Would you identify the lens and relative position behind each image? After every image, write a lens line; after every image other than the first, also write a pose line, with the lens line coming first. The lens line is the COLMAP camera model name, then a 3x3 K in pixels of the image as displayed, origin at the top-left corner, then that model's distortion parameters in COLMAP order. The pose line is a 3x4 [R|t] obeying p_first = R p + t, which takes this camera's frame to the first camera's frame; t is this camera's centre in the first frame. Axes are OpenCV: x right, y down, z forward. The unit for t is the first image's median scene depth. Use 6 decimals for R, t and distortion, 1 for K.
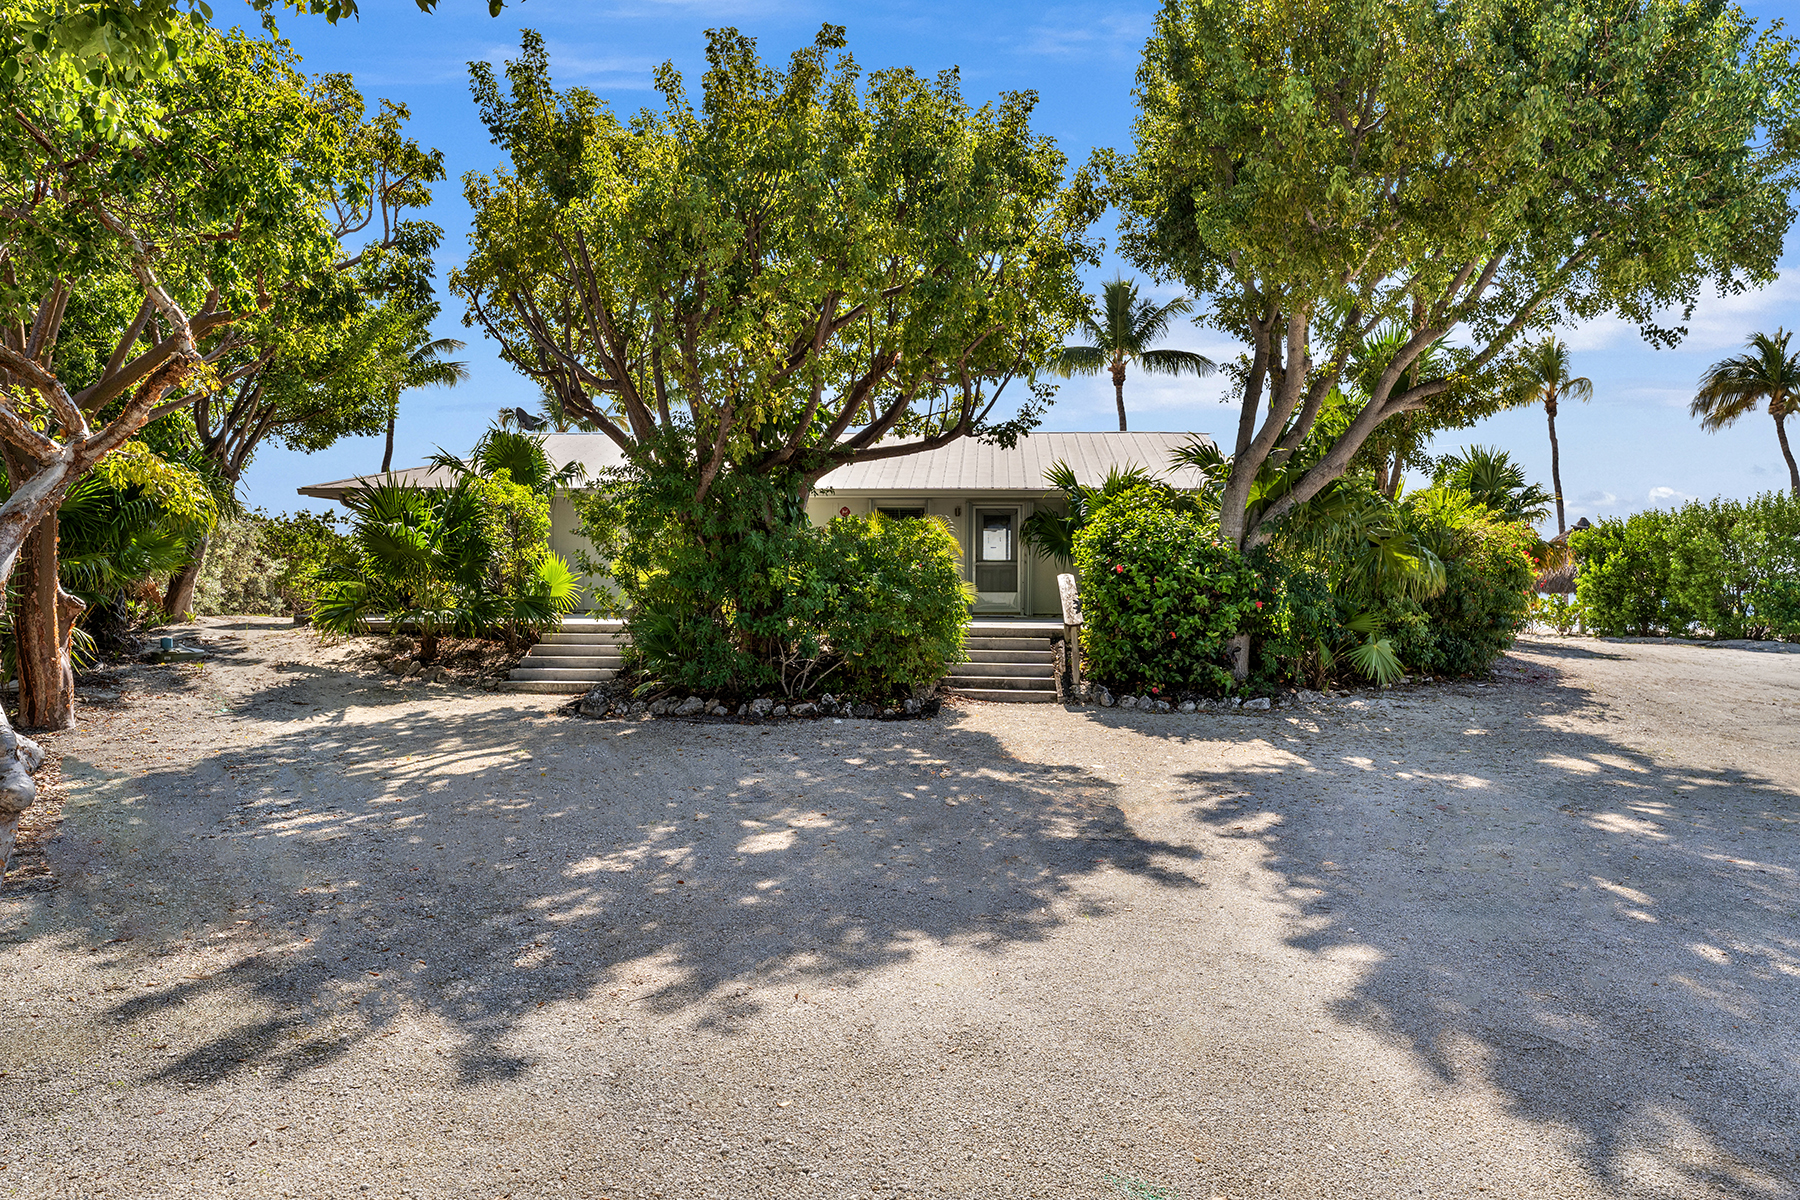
lens RADIAL K [[1242.9, 0, 900.3], [0, 1242.9, 599.8], [0, 0, 1]] dist [-0.001088, 0.000006]
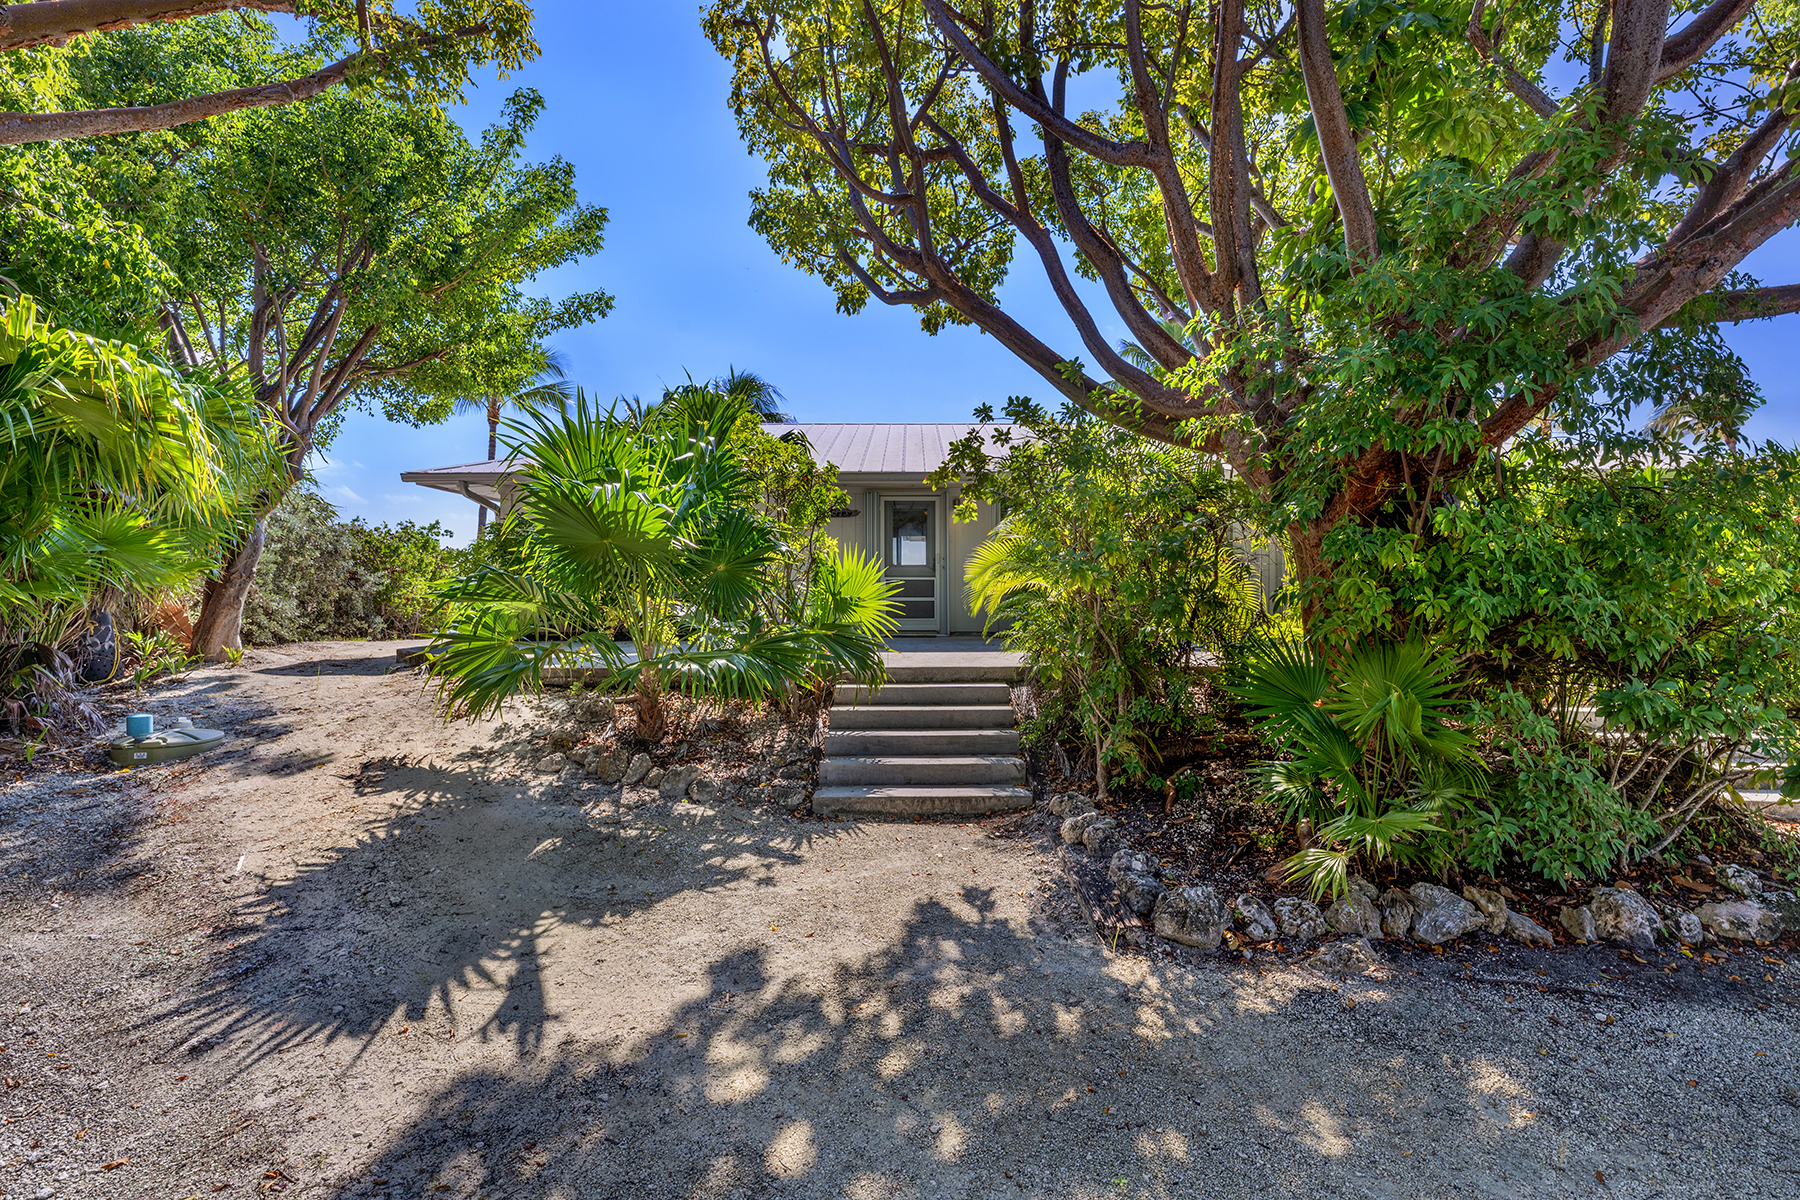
lens RADIAL K [[884.0, 0, 899.6], [0, 884.0, 597.2], [0, 0, 1]] dist [0.001974, 0.000038]
pose [[0.997973, -0.007774, 0.063161, -0.237305], [0.008336, 0.999928, -0.008642, -0.009517], [-0.063089, 0.009151, 0.997966, 0.486603]]
